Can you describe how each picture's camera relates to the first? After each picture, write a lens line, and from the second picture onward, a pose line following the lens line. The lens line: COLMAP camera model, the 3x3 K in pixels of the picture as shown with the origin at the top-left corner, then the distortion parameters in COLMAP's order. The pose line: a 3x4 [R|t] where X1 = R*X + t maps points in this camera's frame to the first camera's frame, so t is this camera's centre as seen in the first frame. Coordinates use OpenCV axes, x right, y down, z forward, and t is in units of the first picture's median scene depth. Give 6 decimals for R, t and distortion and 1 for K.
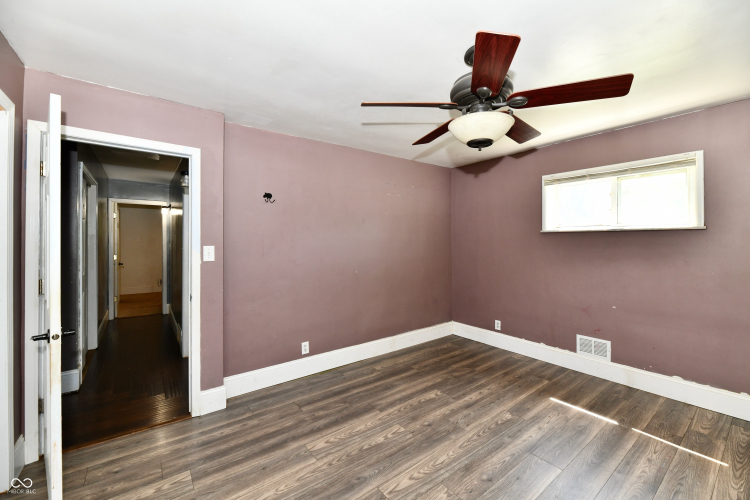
lens RADIAL K [[310.3, 0, 379.8], [0, 310.3, 237.7], [0, 0, 1]] dist [-0.001475, -0.000932]
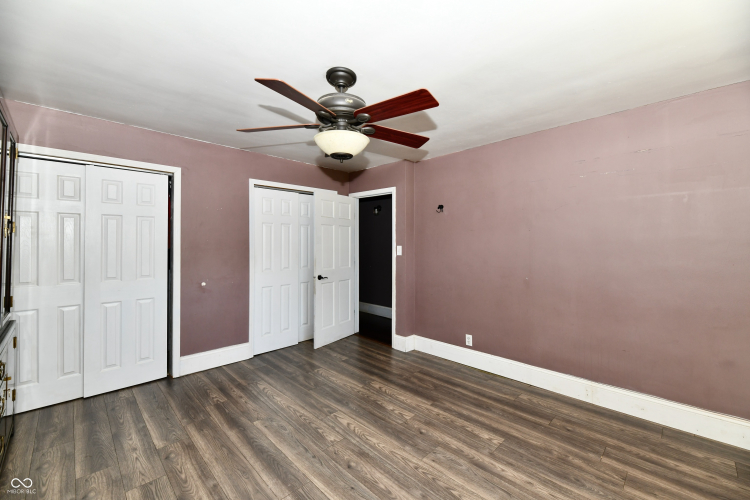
lens RADIAL K [[309.5, 0, 380.6], [0, 309.5, 263.9], [0, 0, 1]] dist [-0.001236, -0.000297]
pose [[0.133809, 0.066647, -0.988764, 0.961021], [0.010450, 0.997586, 0.068656, 0.010490], [0.990952, -0.019520, 0.132790, 0.685089]]
